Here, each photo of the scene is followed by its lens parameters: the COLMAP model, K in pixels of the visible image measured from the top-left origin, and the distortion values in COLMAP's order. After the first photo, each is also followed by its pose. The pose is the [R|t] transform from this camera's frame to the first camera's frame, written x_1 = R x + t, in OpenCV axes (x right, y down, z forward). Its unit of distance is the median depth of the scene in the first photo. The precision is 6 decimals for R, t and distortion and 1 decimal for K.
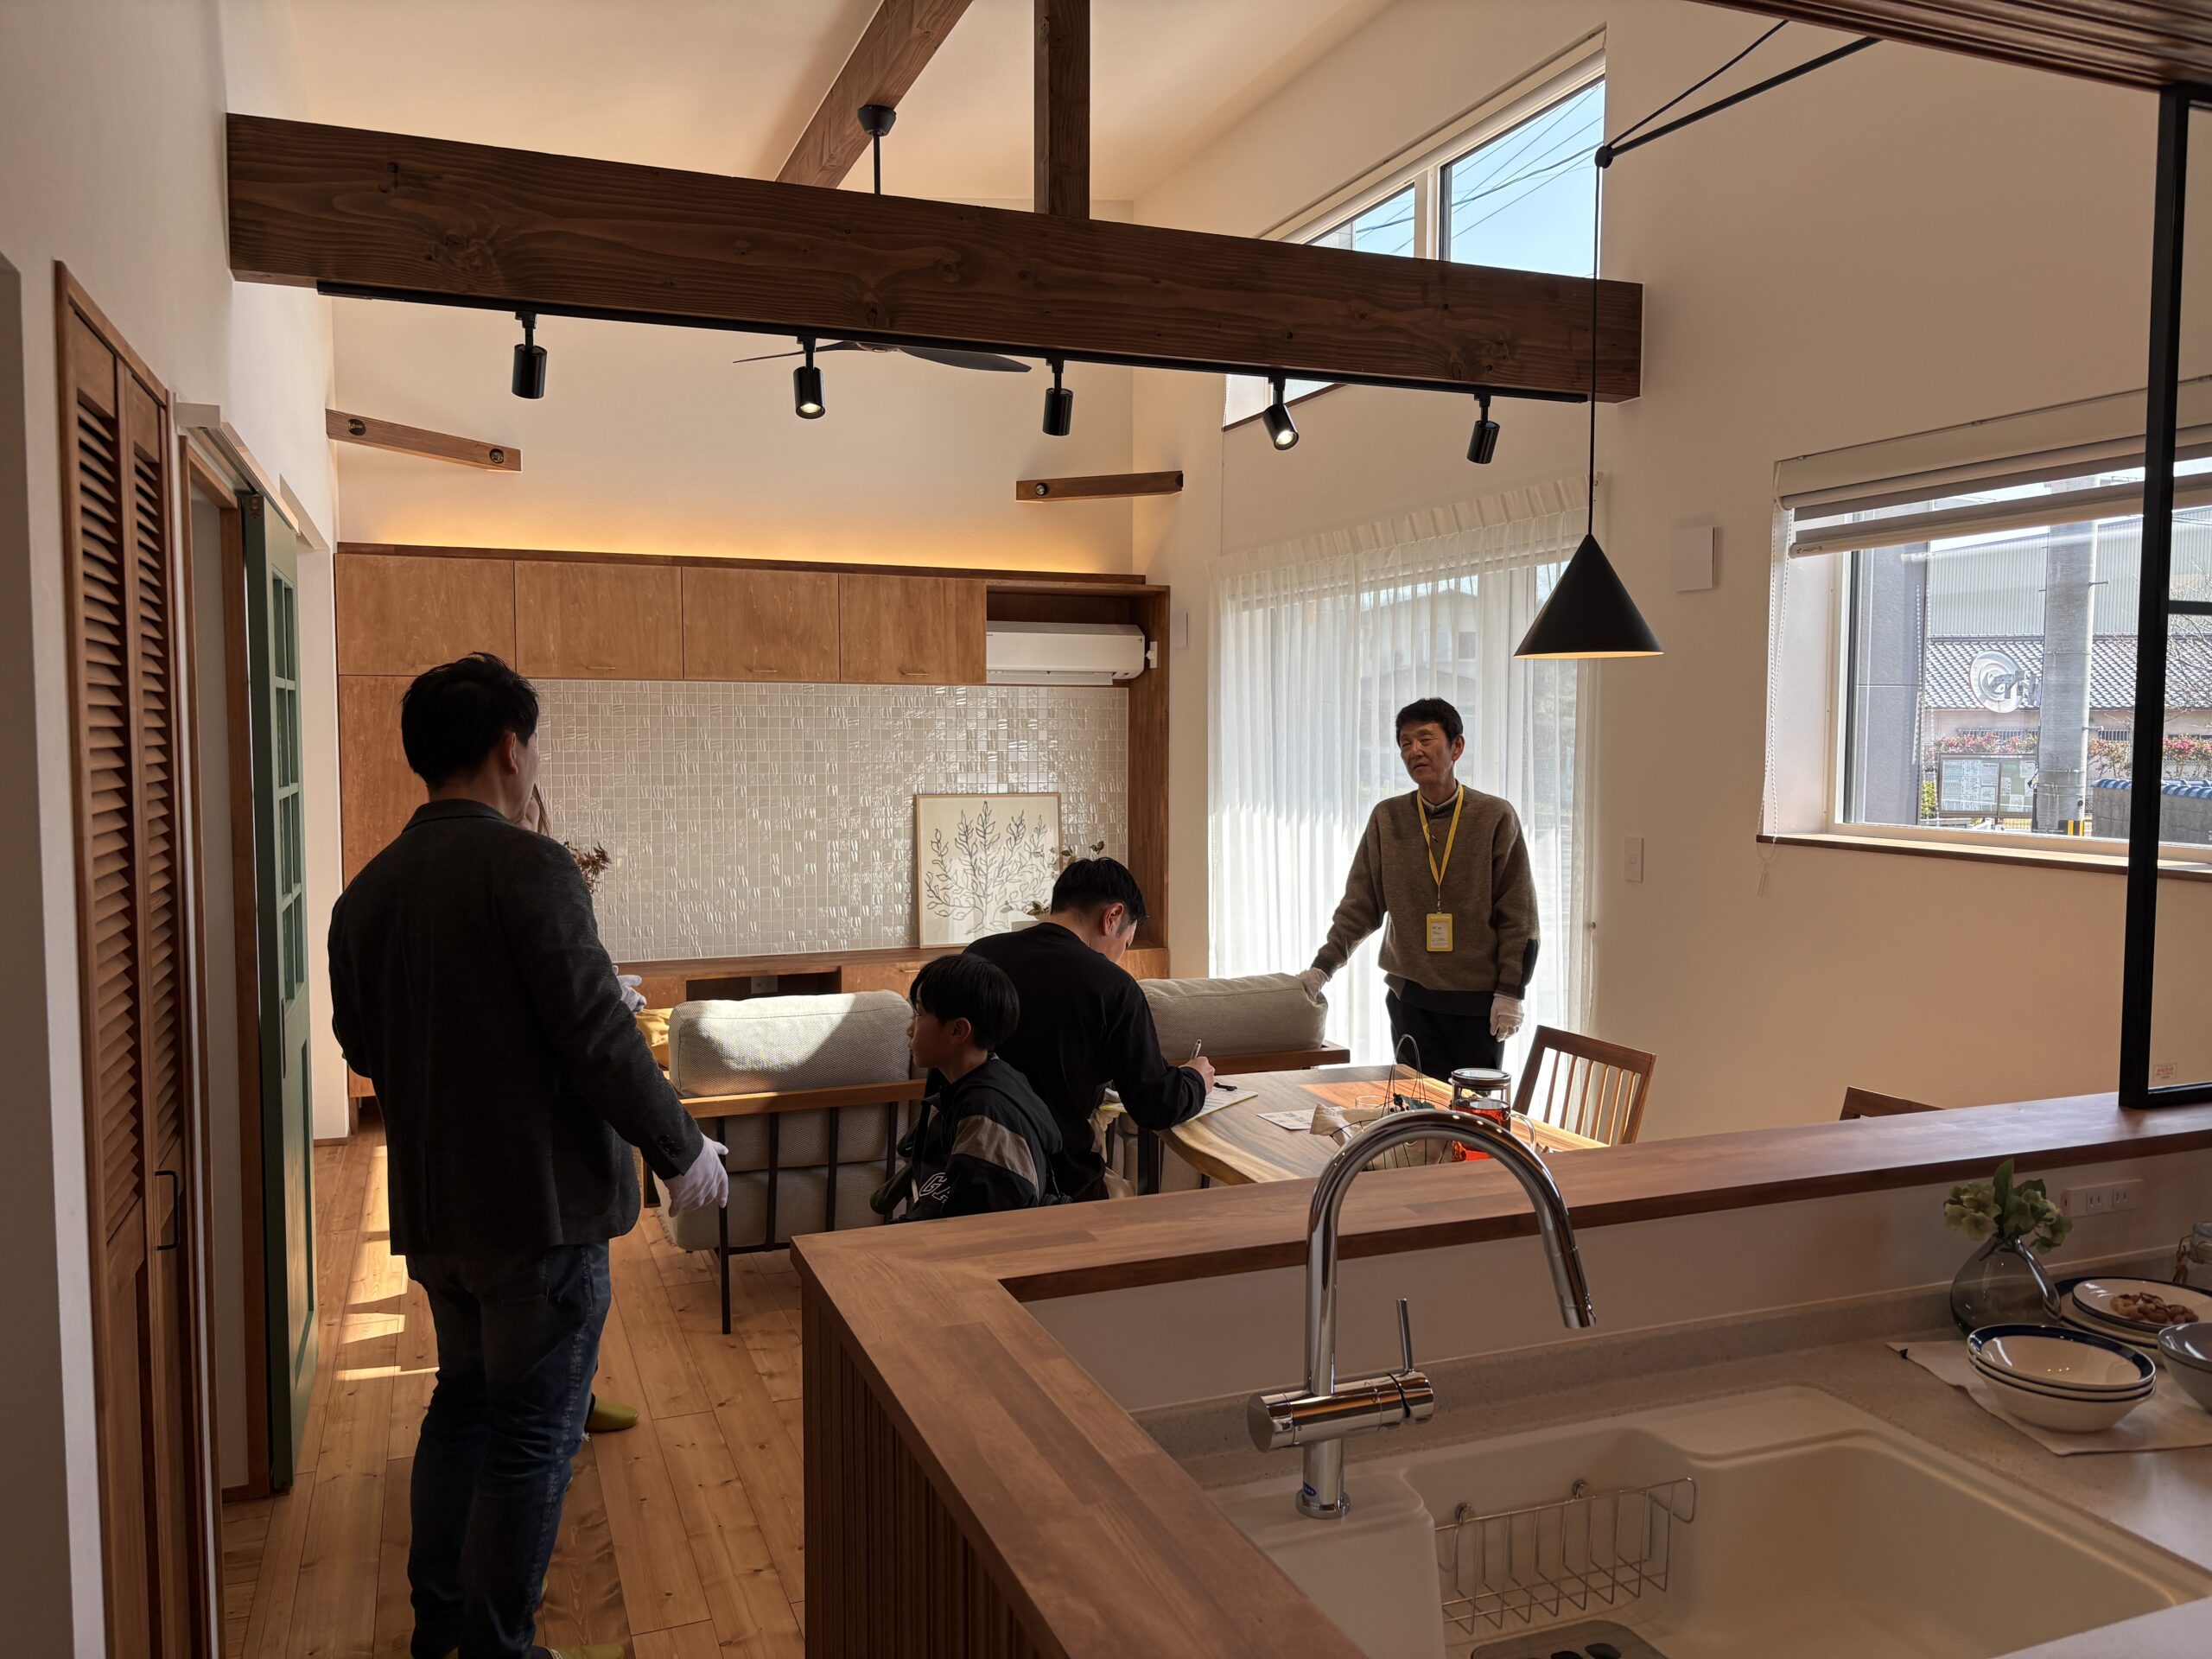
lens RADIAL K [[1660.3, 0, 1116.4], [0, 1660.3, 826.9], [0, 0, 1]] dist [0.067556, -0.118087]
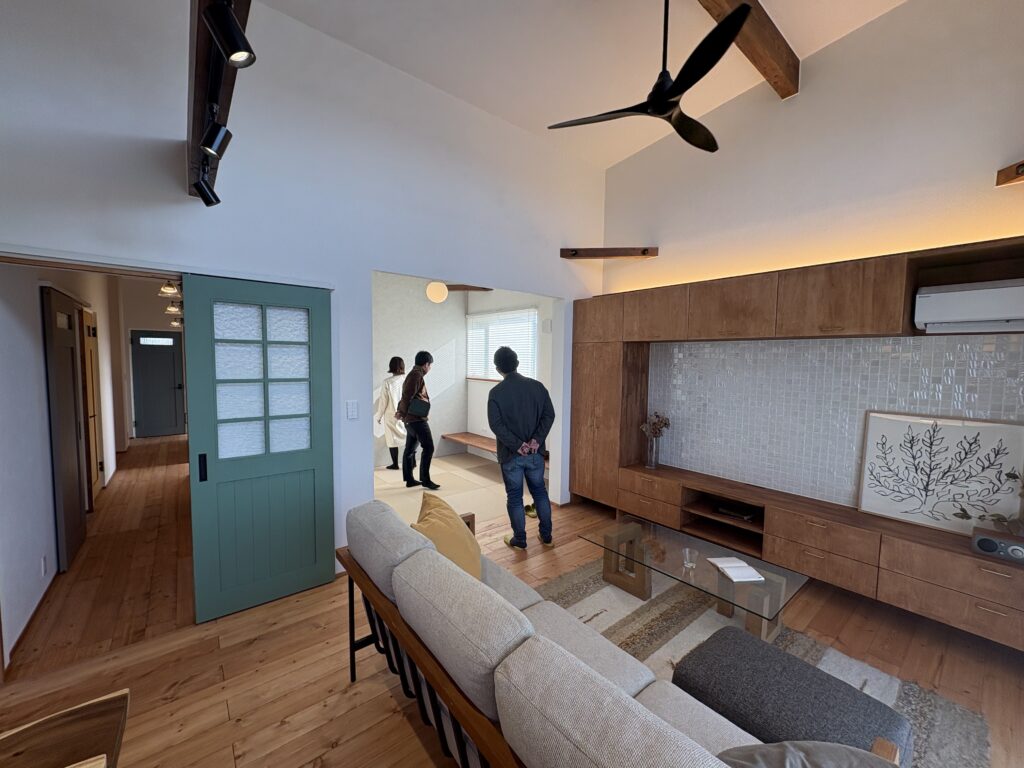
lens RADIAL K [[408.2, 0, 512.3], [0, 408.2, 387.2], [0, 0, 1]] dist [-0.001243, -0.000227]
pose [[0.299429, 0.064557, -0.951932, 0.238960], [-0.070484, 0.996479, 0.045408, -0.060085], [0.951511, 0.053499, 0.302925, 1.012573]]
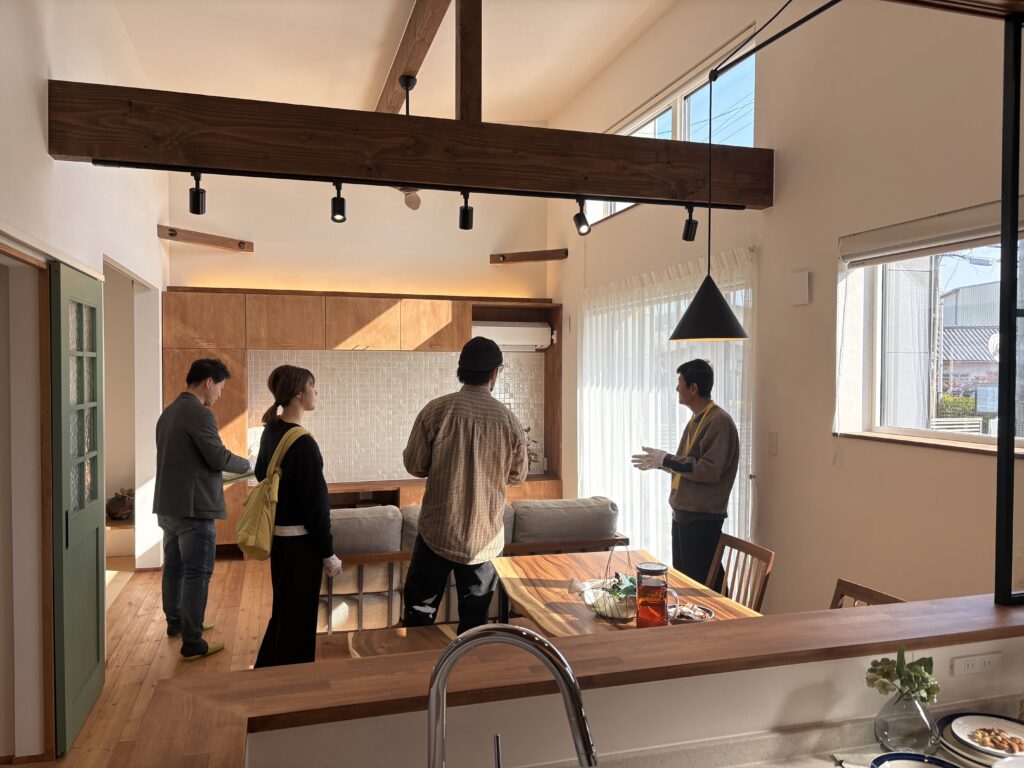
lens RADIAL K [[766.7, 0, 512.0], [0, 766.7, 384.0], [0, 0, 1]] dist [0.084182, -0.138374]
pose [[0.996200, 0.002337, -0.087062, 0.093264], [-0.005845, 0.999180, -0.040066, -0.011779], [0.086897, 0.040423, 0.995397, 0.085224]]
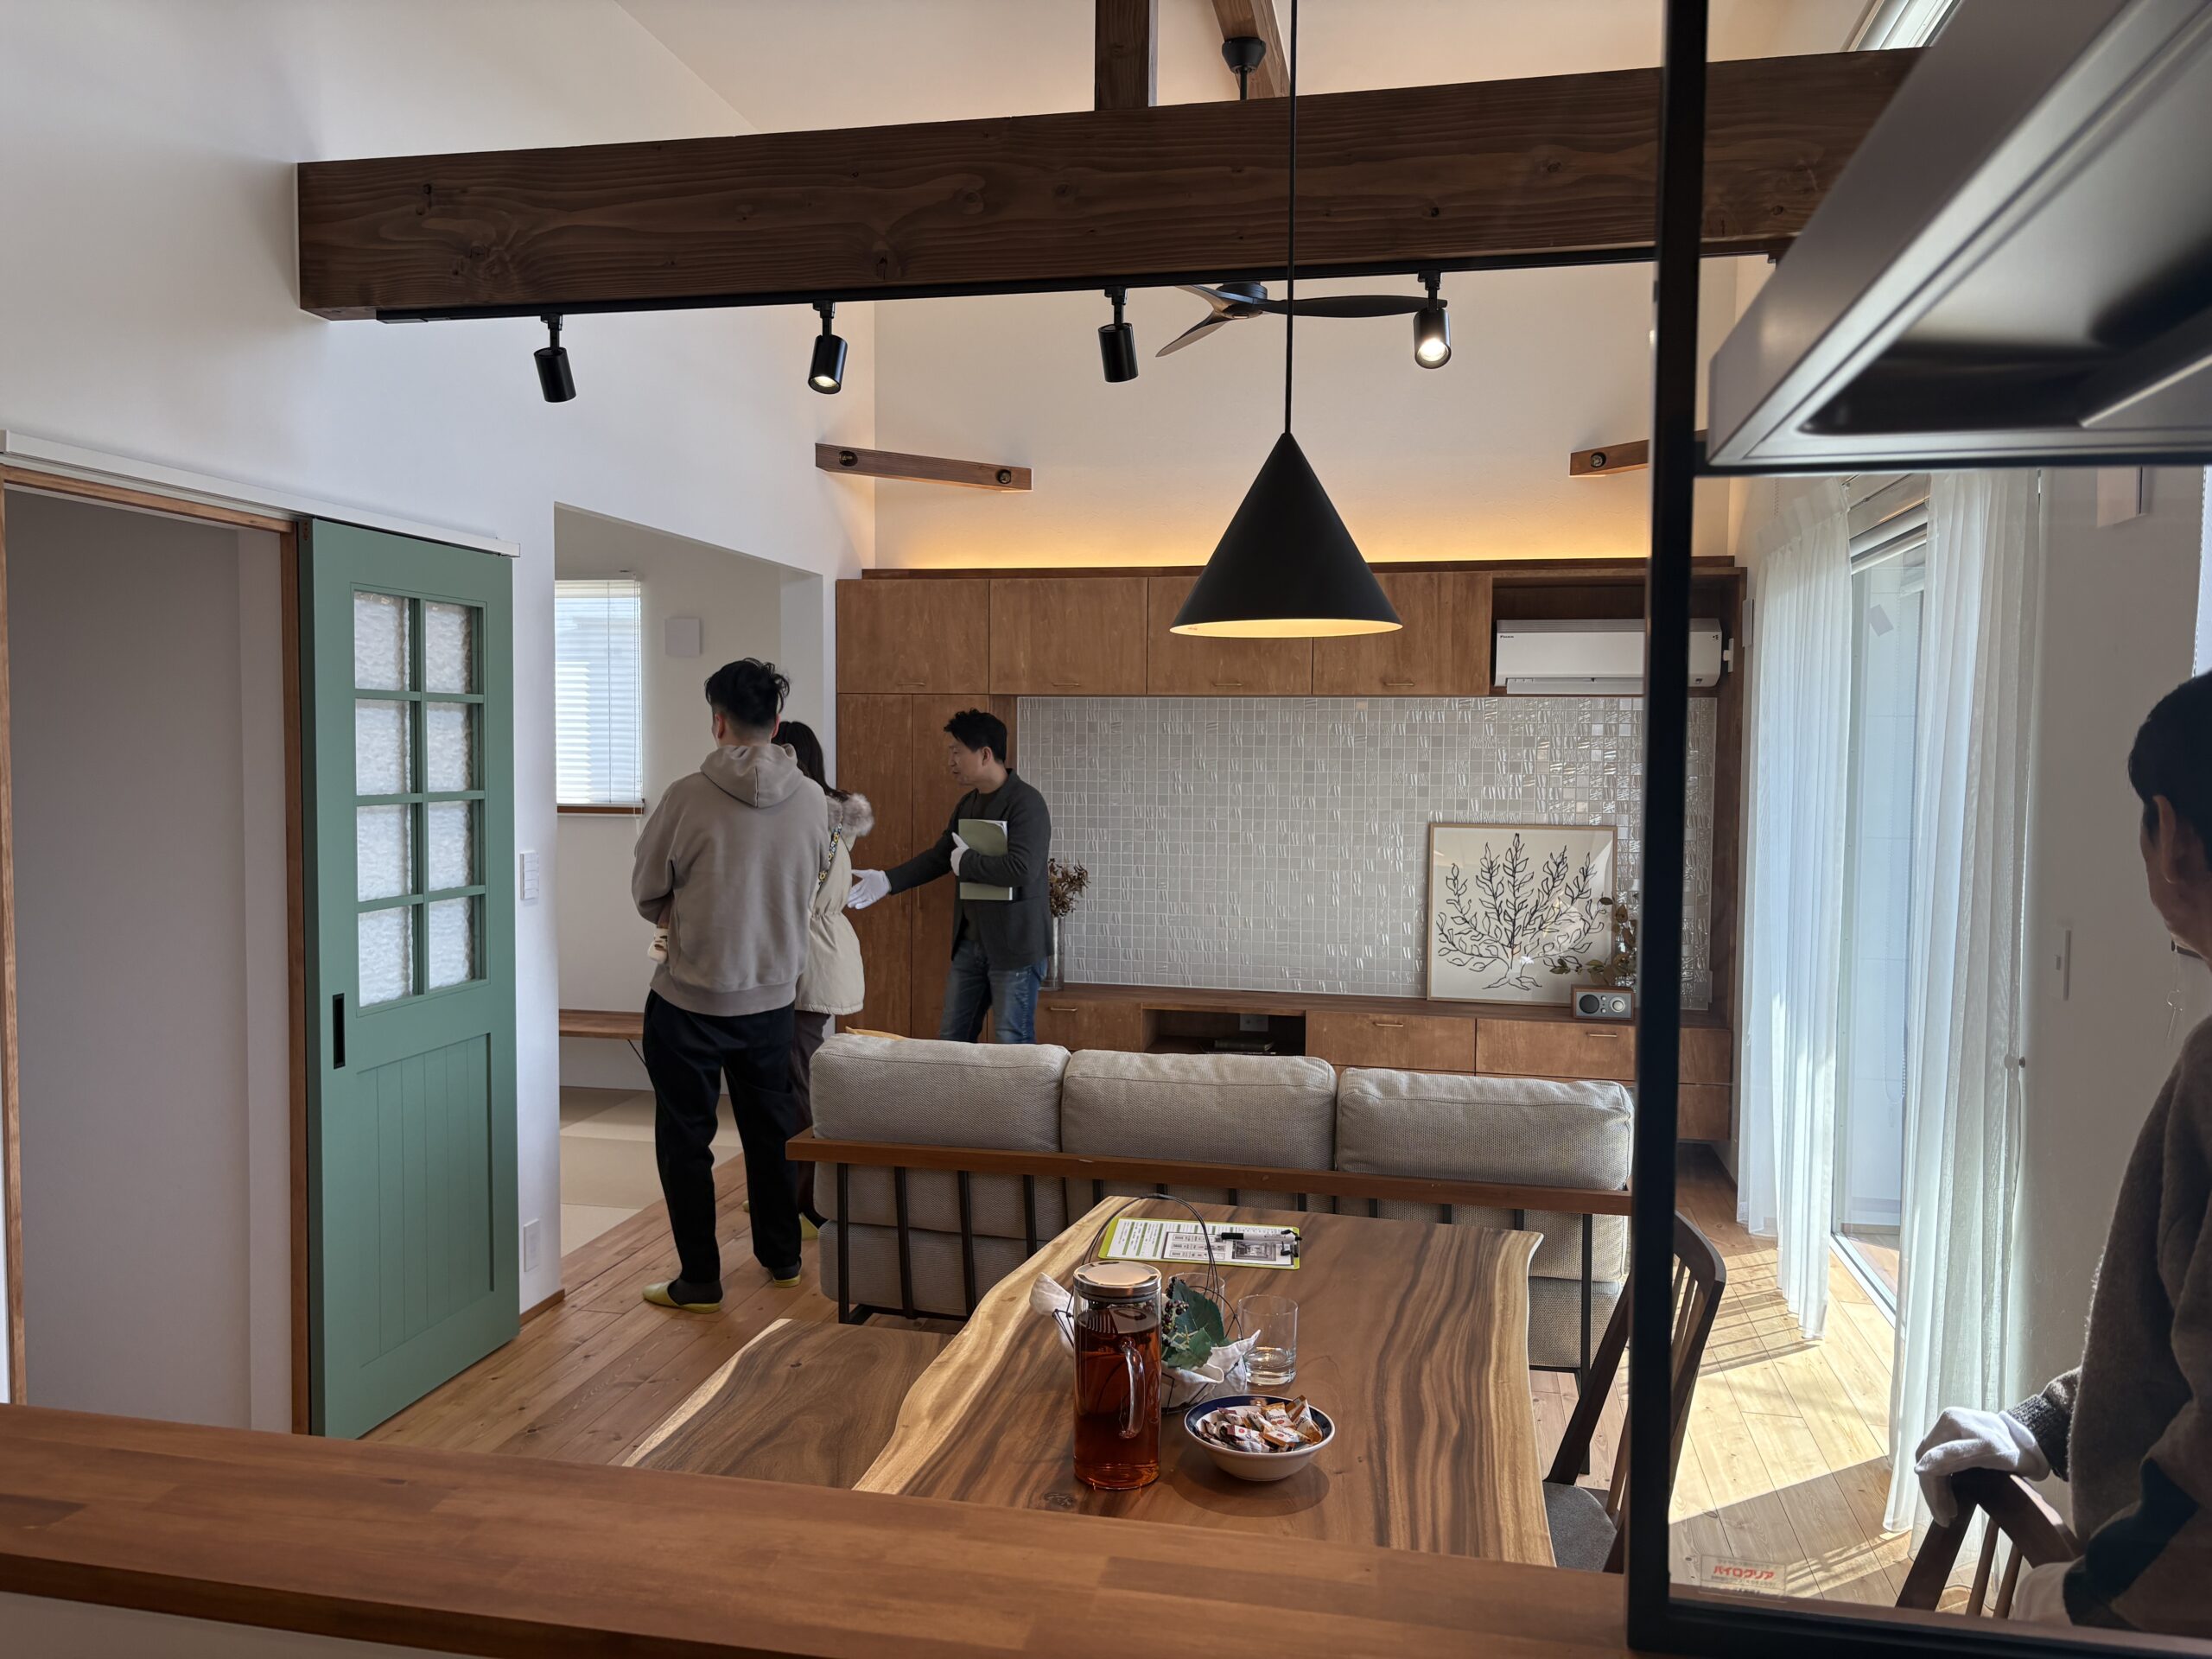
lens RADIAL K [[1679.3, 0, 1106.0], [0, 1679.3, 829.5], [0, 0, 1]] dist [0.110833, -0.223503]
pose [[0.837621, 0.031373, -0.545351, 0.387430], [-0.038575, 0.999254, -0.001765, -0.013360], [0.544889, 0.022515, 0.838206, 0.285569]]
